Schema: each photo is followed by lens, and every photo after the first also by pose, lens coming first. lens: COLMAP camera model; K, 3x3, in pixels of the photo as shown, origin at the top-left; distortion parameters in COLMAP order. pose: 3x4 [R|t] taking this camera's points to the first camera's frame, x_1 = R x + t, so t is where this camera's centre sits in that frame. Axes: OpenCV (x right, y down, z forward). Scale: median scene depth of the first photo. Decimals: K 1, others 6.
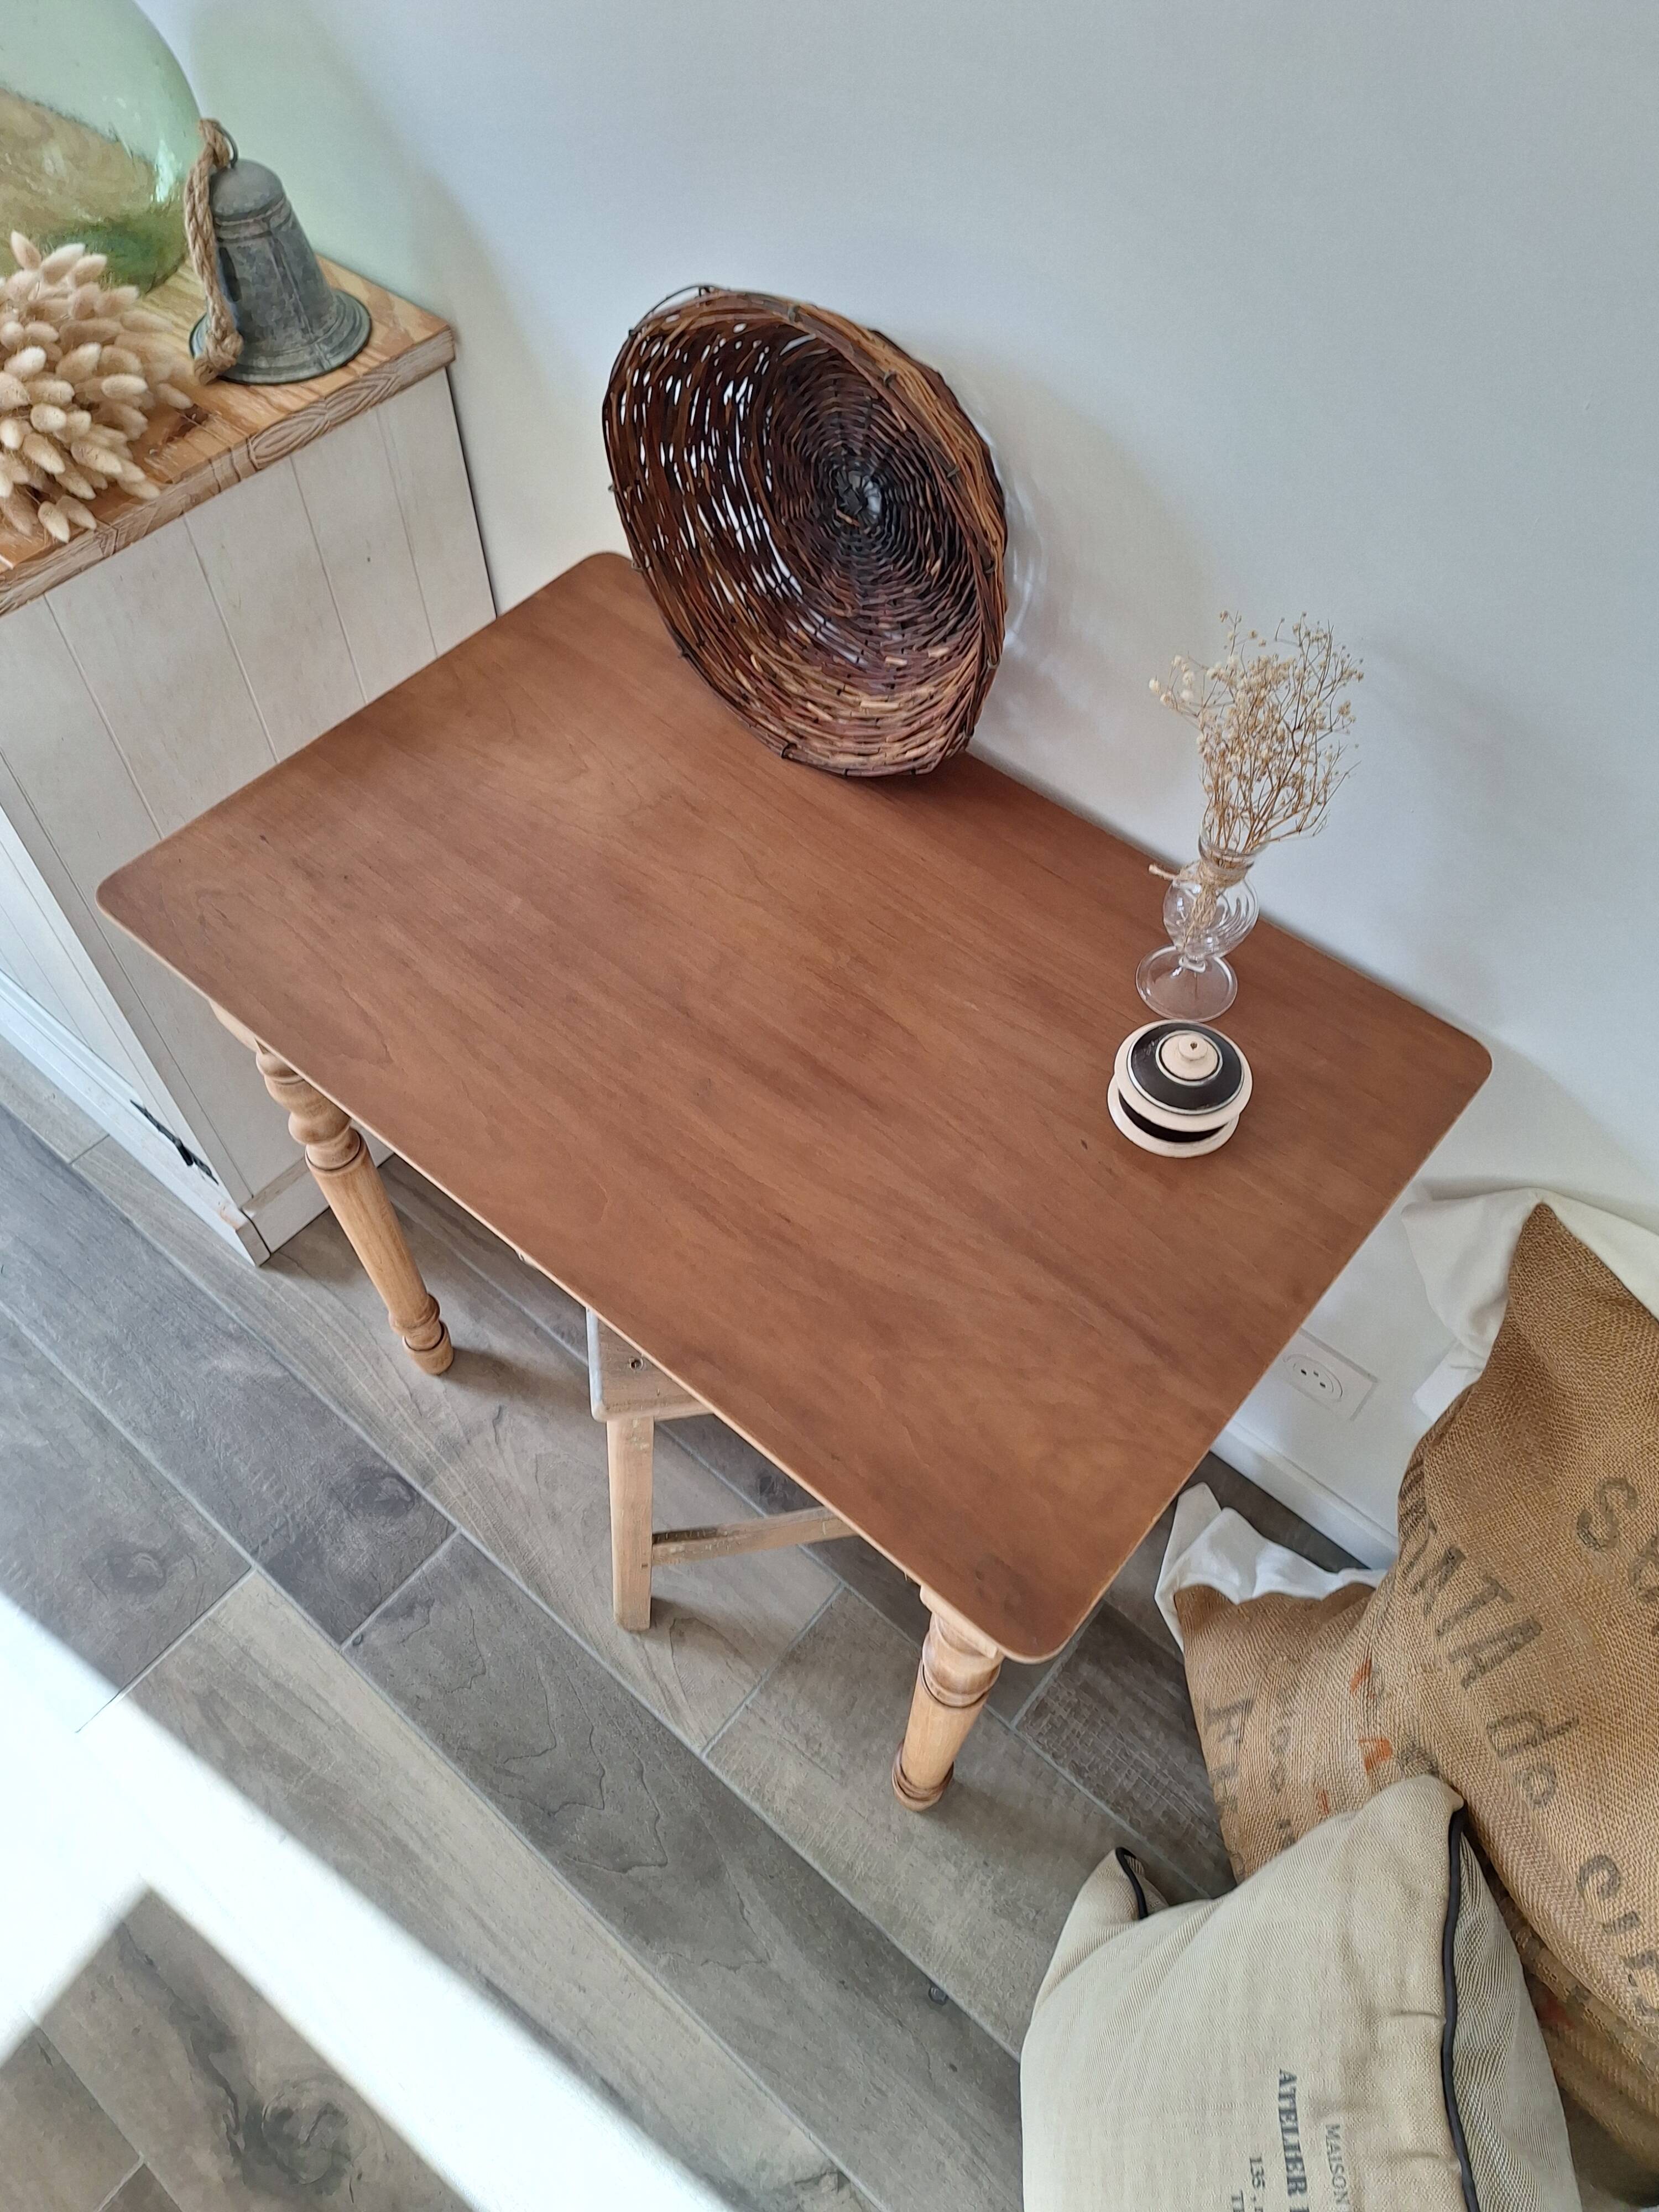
lens RADIAL K [[1562.5, 0, 829.4], [0, 1562.5, 1105.6], [0, 0, 1]] dist [0.057338, -0.063279]
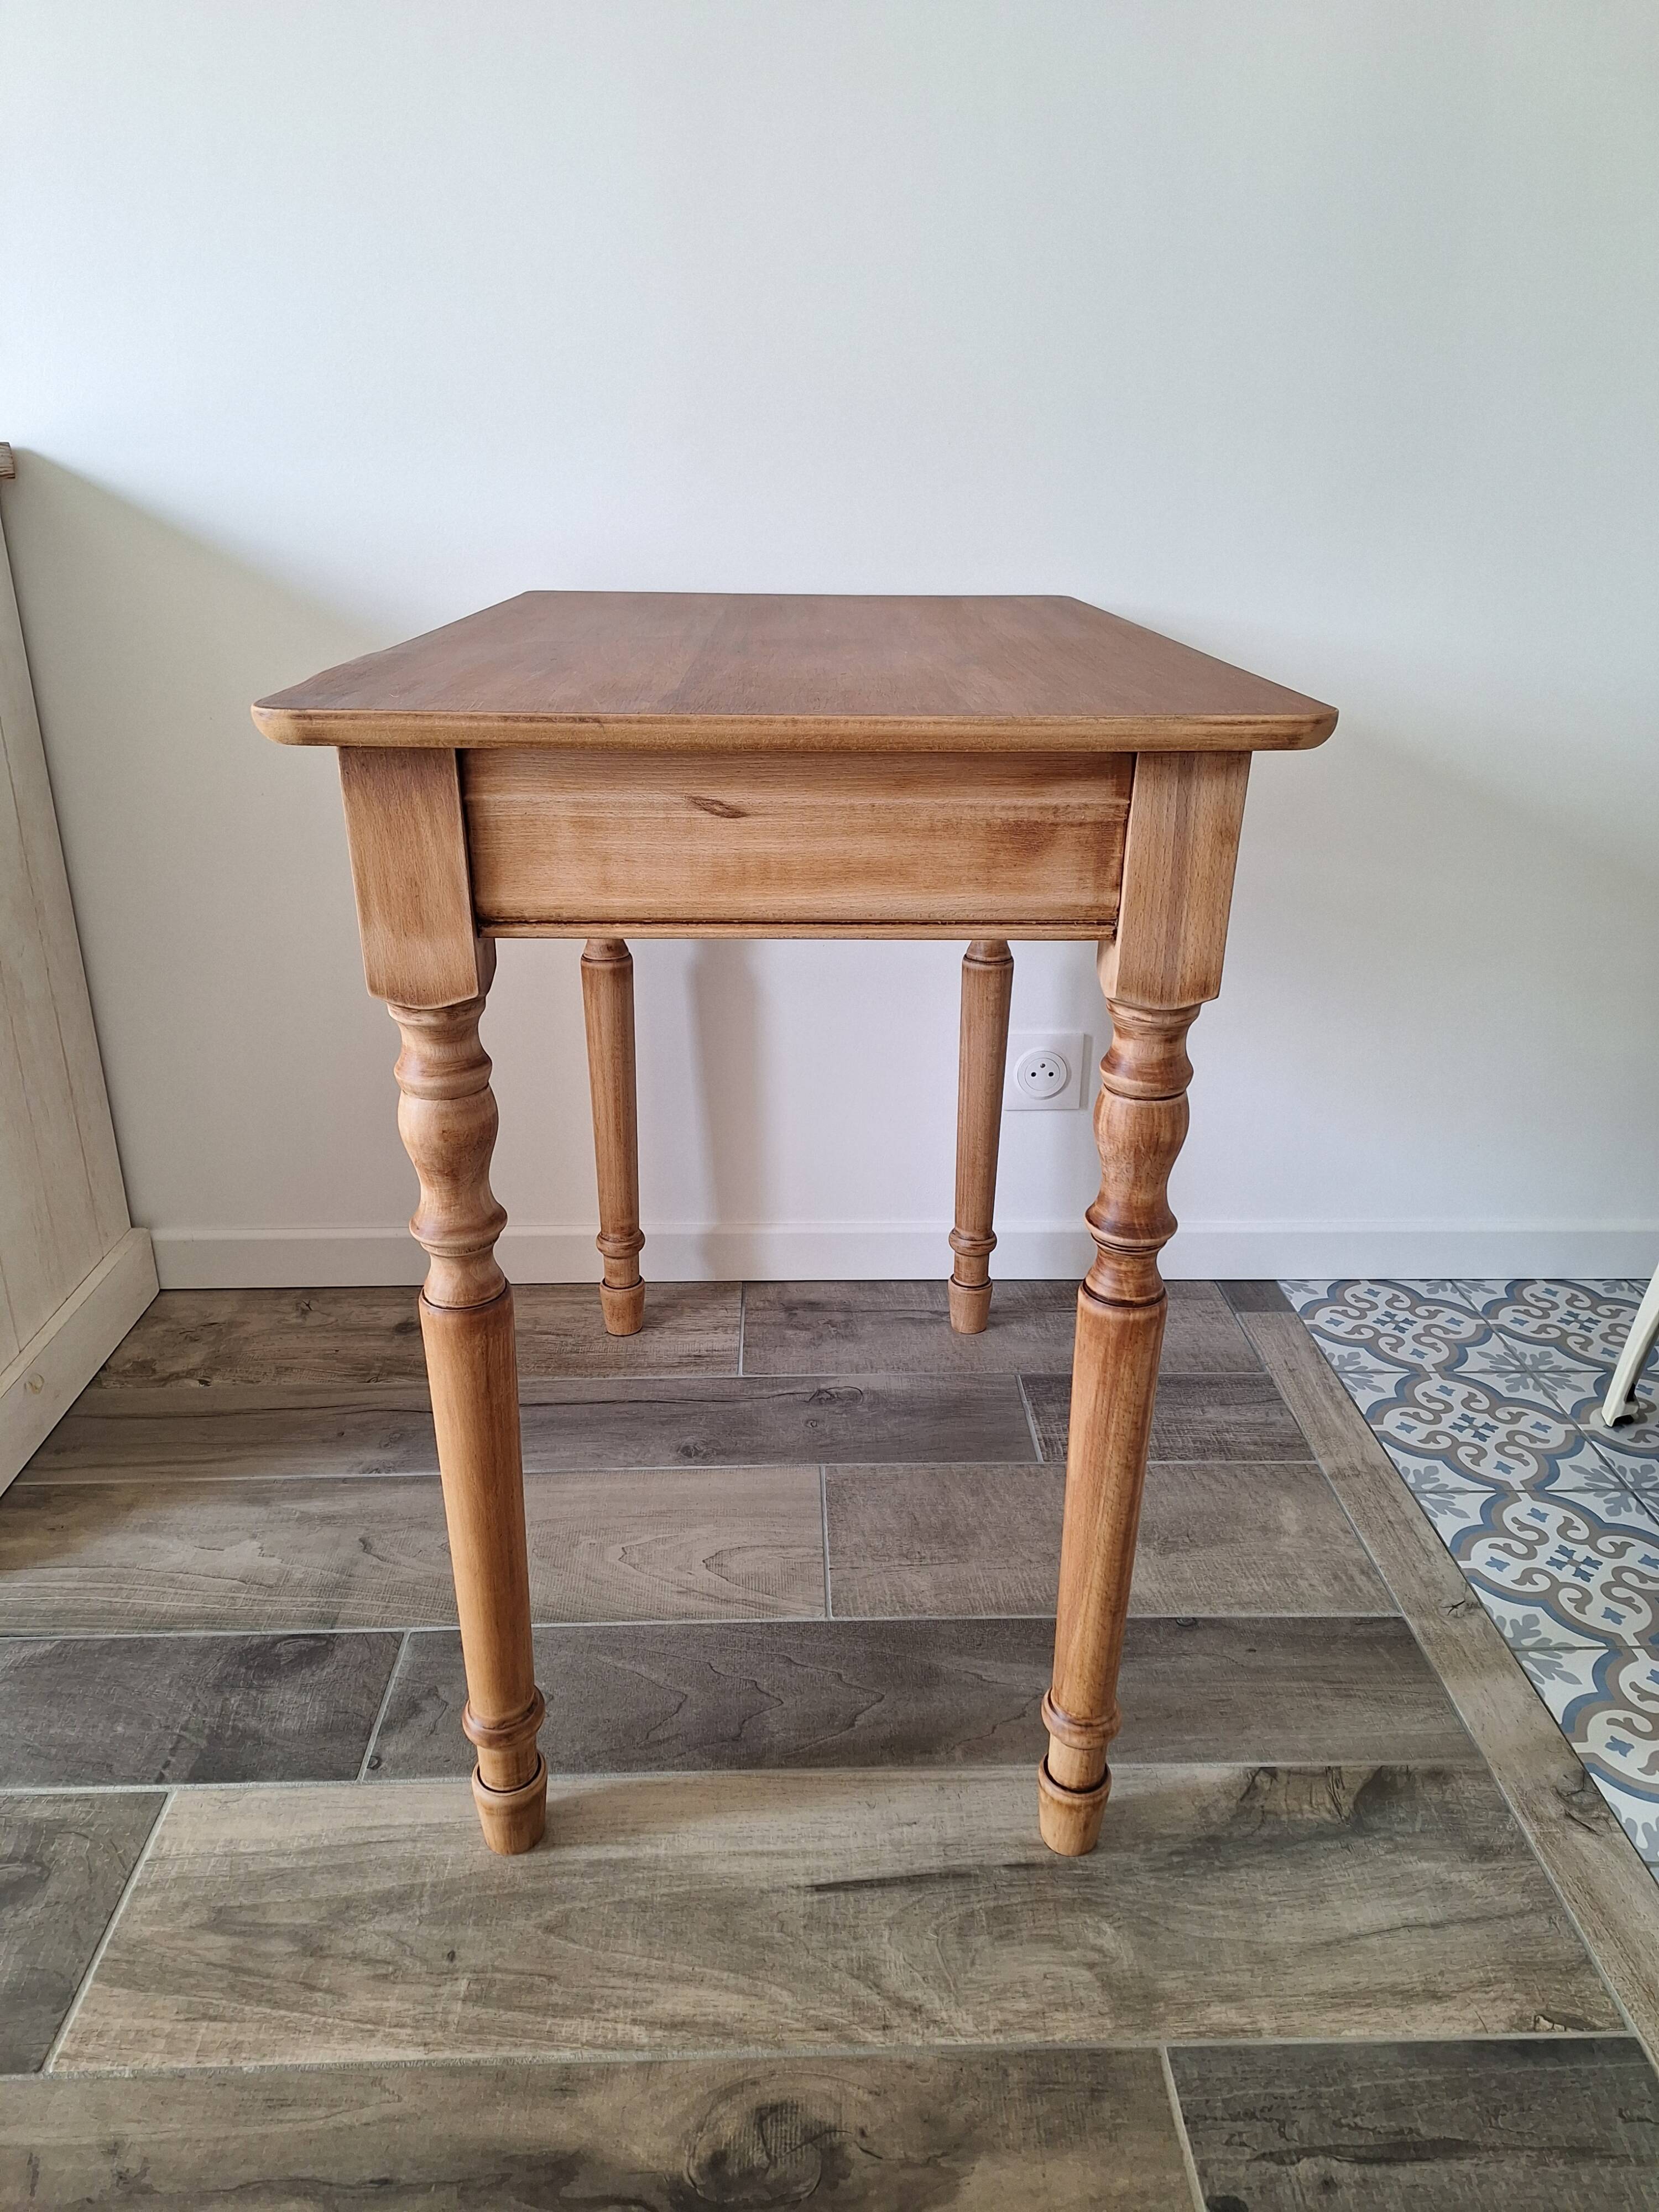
lens RADIAL K [[1562.5, 0, 851.0], [0, 1562.5, 1084.0], [0, 0, 1]] dist [0.057338, -0.063279]
pose [[0.734190, -0.247977, 0.632039, -0.559635], [0.559136, 0.748907, -0.355675, 0.522012], [-0.385139, 0.614528, 0.688493, 0.232718]]
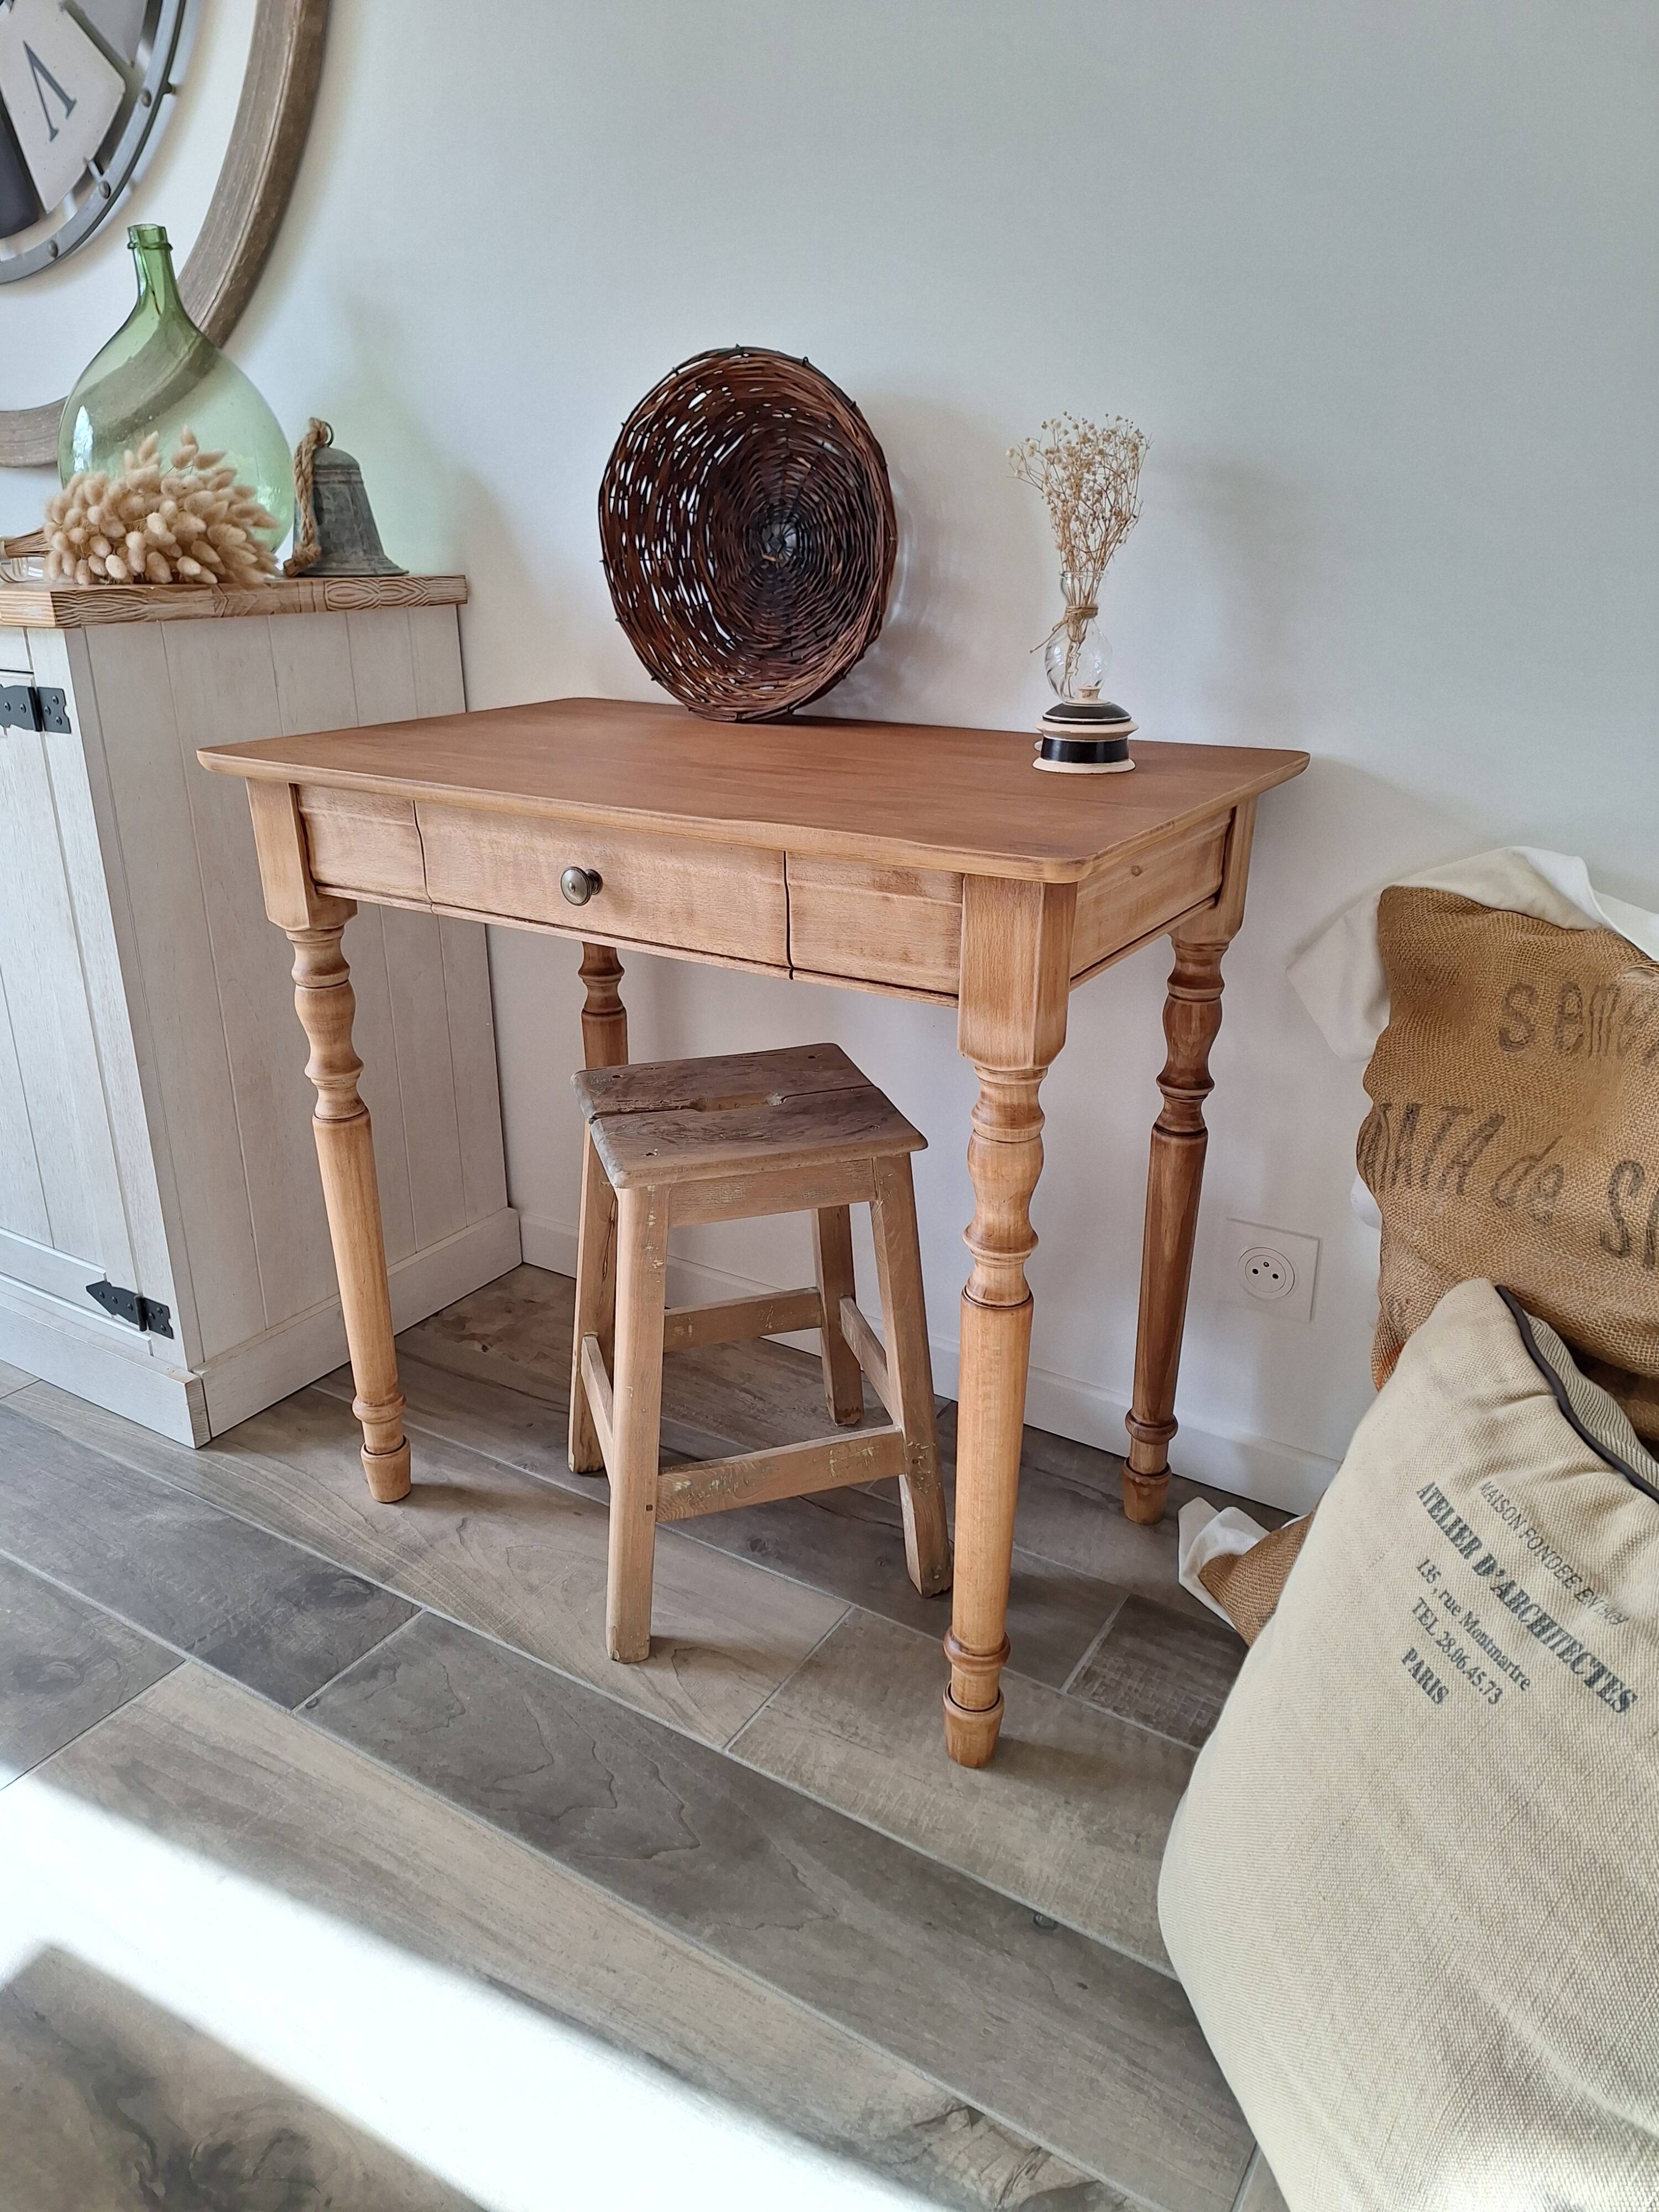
lens RADIAL K [[1562.5, 0, 822.6], [0, 1562.5, 1097.5], [0, 0, 1]] dist [0.057338, -0.063279]
pose [[0.989424, -0.063294, 0.130512, -0.121501], [0.126226, 0.818997, -0.559742, 0.630135], [-0.071460, 0.570296, 0.818325, 0.083138]]
